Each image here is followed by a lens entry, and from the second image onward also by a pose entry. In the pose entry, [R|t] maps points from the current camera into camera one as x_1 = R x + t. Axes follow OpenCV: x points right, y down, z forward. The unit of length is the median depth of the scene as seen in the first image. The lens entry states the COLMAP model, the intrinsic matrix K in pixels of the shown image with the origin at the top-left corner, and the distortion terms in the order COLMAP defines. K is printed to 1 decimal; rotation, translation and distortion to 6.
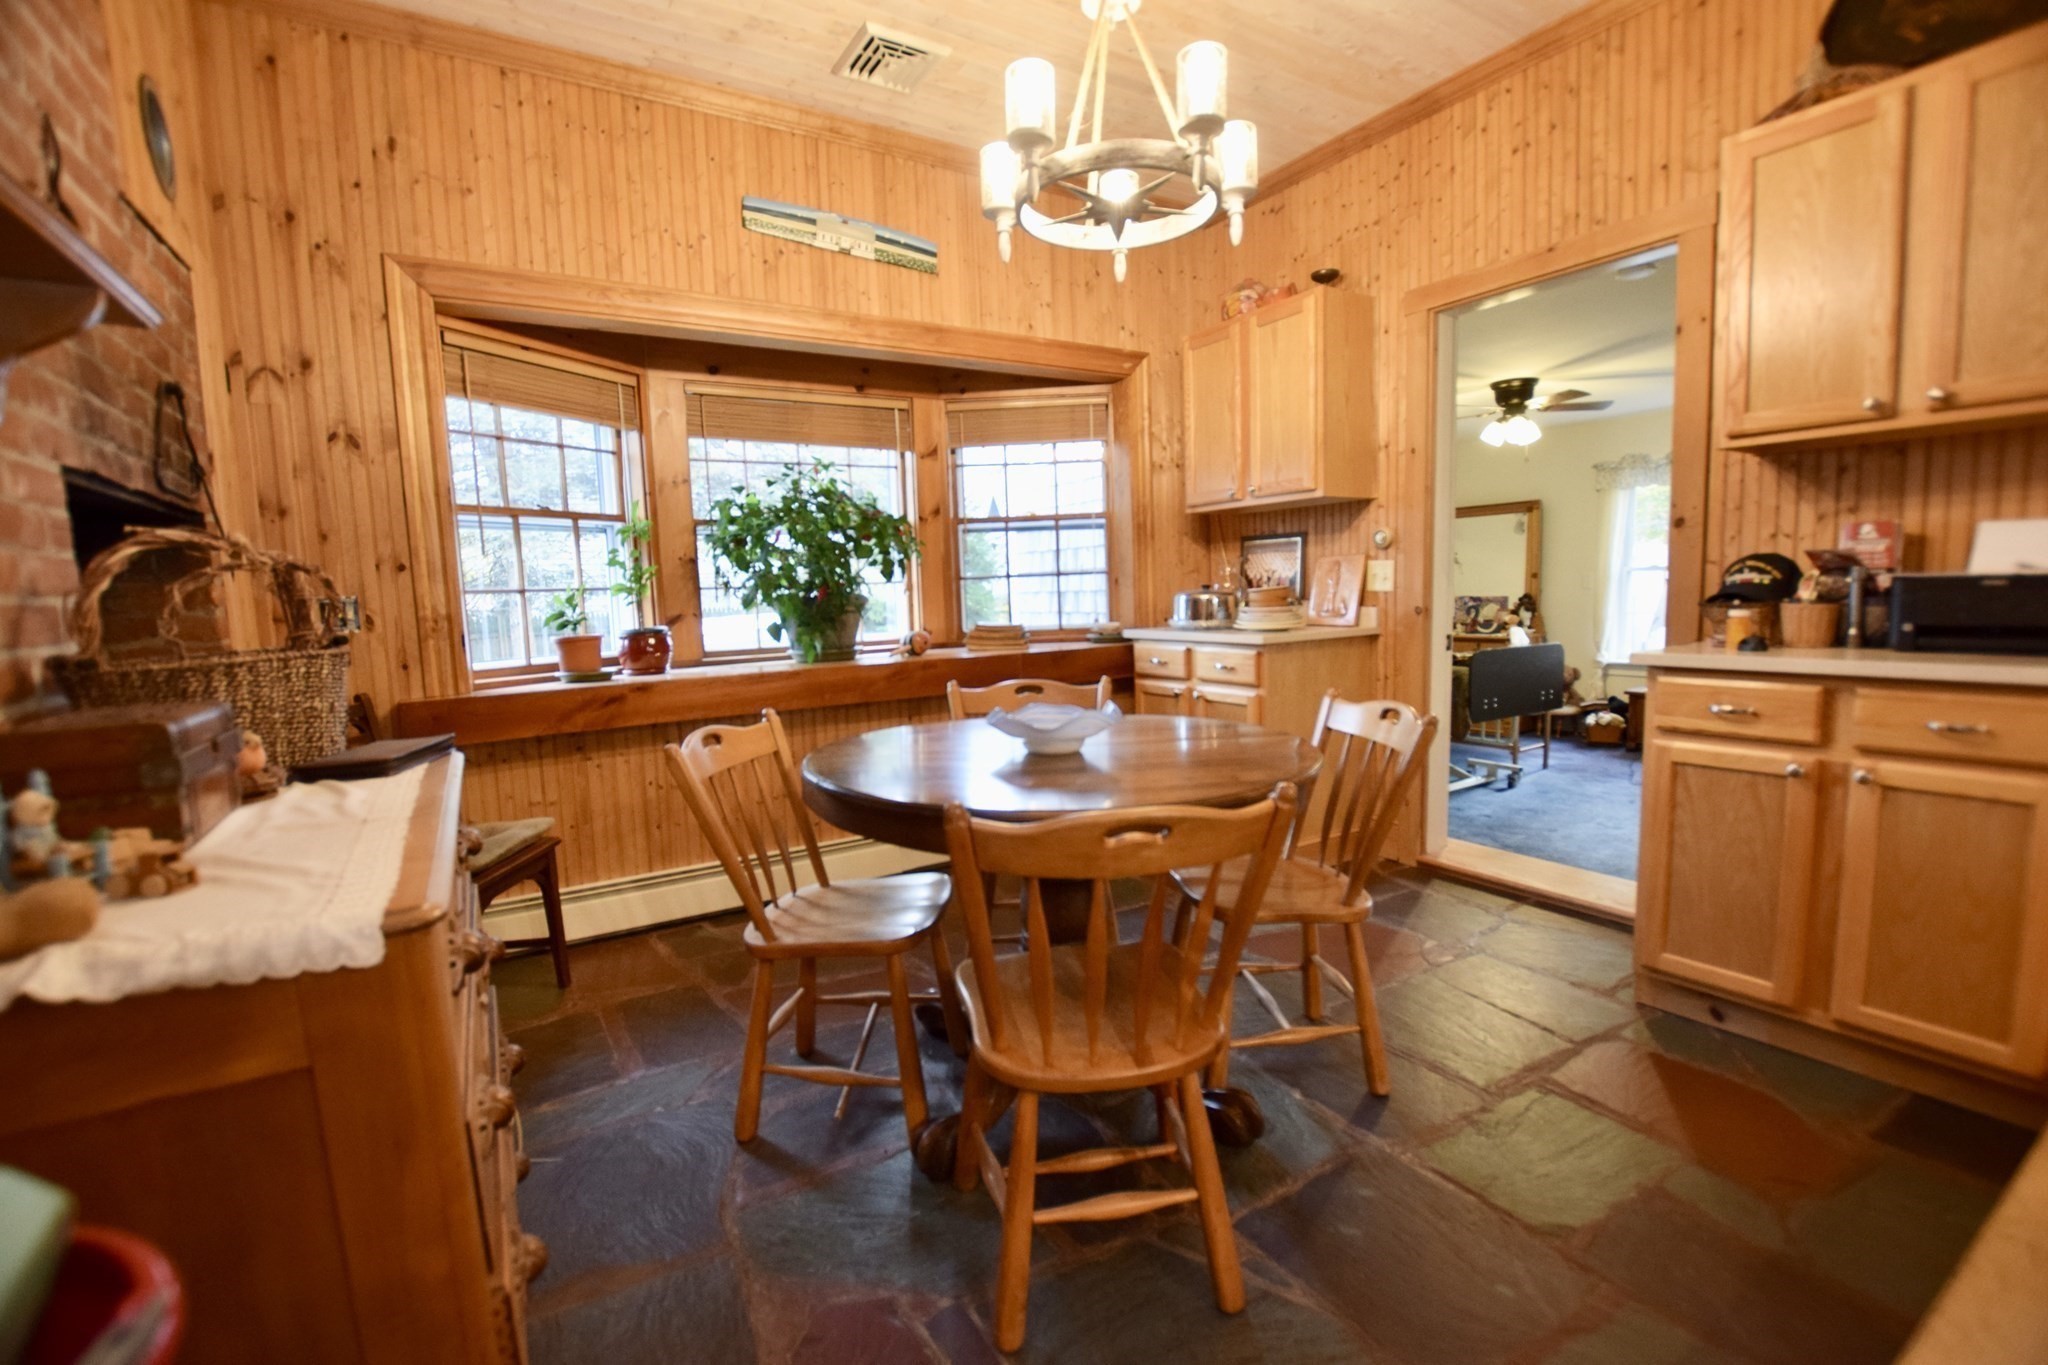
lens RADIAL K [[899.5, 0, 1026.3], [0, 899.5, 690.2], [0, 0, 1]] dist [-0.032782, 0.003229]
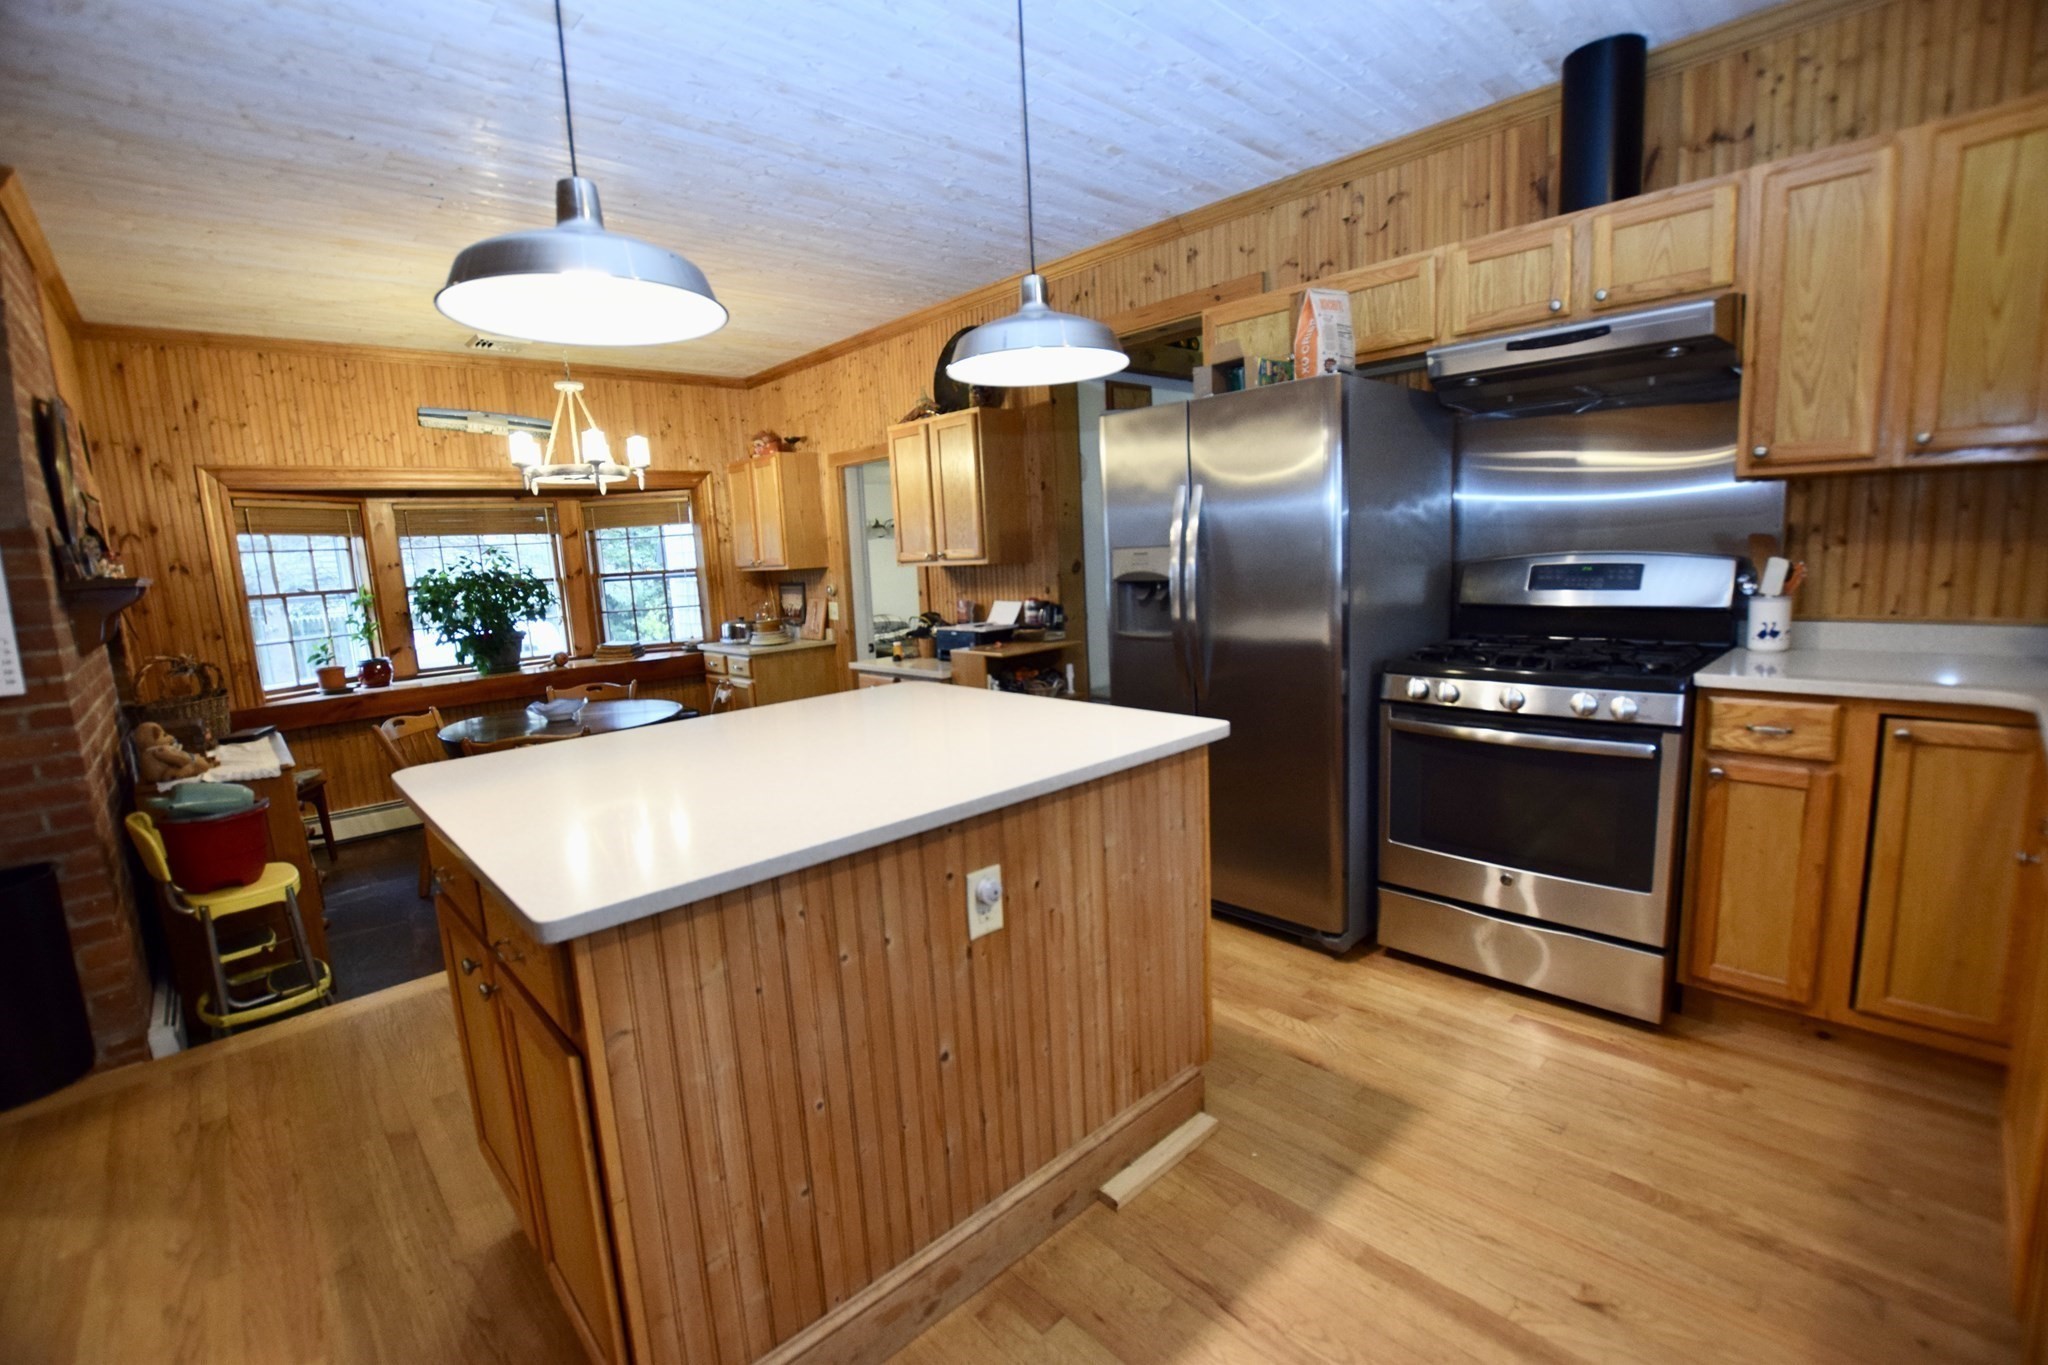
lens RADIAL K [[899.5, 0, 1026.3], [0, 899.5, 690.2], [0, 0, 1]] dist [-0.032782, 0.003229]
pose [[0.980443, -0.044292, 0.191753, 0.471872], [0.036966, 0.998449, 0.041619, -0.036899], [-0.193299, -0.033717, 0.980560, -0.902017]]
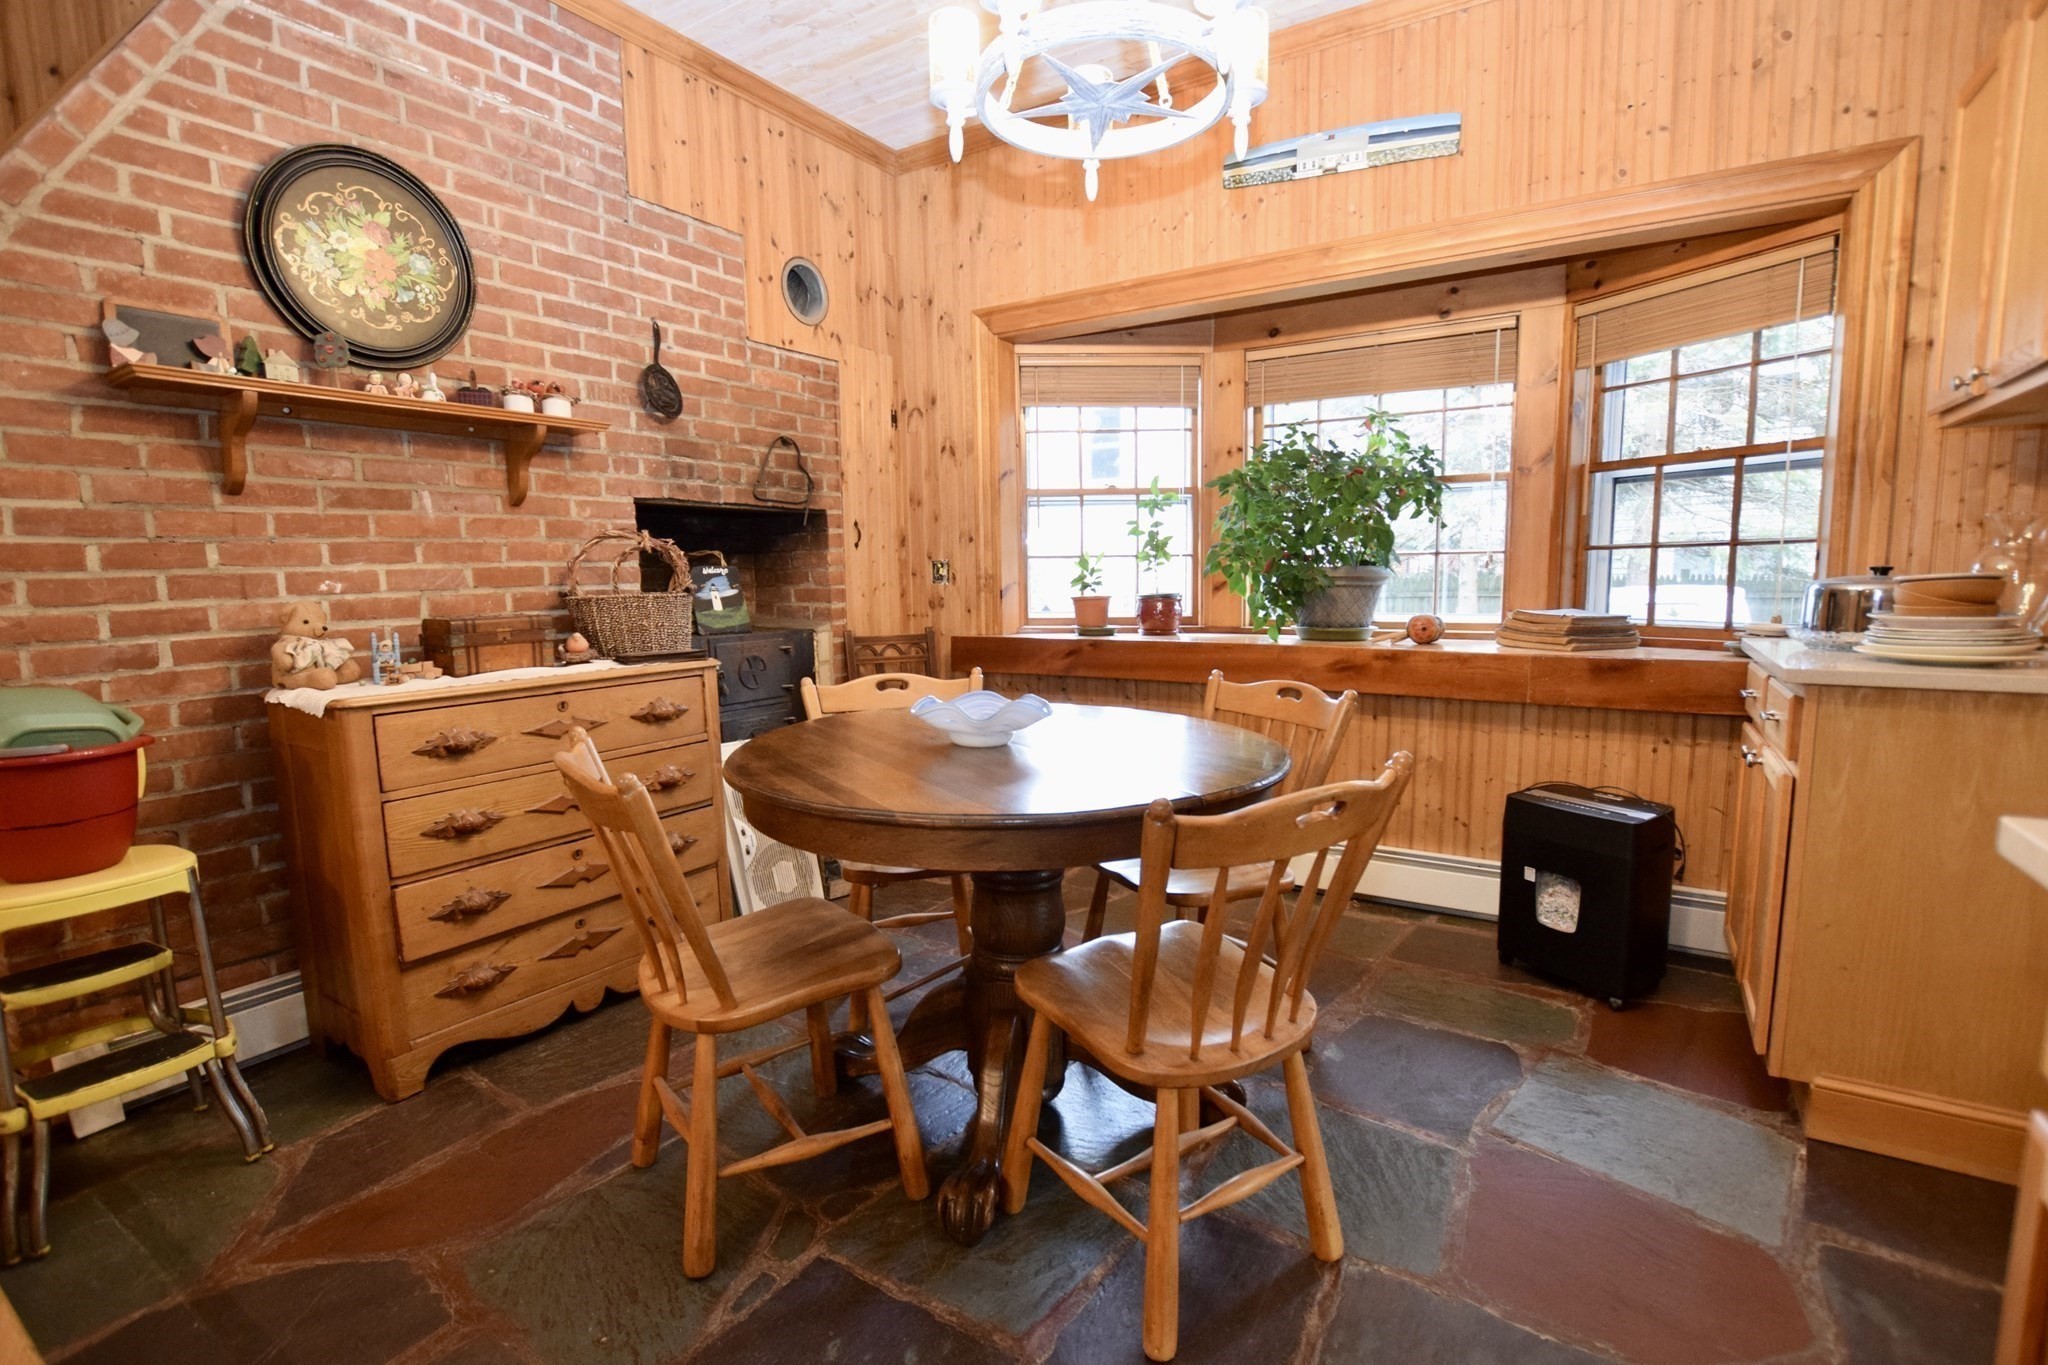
lens RADIAL K [[944.1, 0, 1027.8], [0, 944.1, 687.2], [0, 0, 1]] dist [-0.028444, 0.000984]
pose [[0.425344, 0.138864, -0.894315, 0.572209], [-0.105354, 0.989038, 0.103465, -0.060448], [0.898879, 0.050211, 0.435311, 0.376403]]
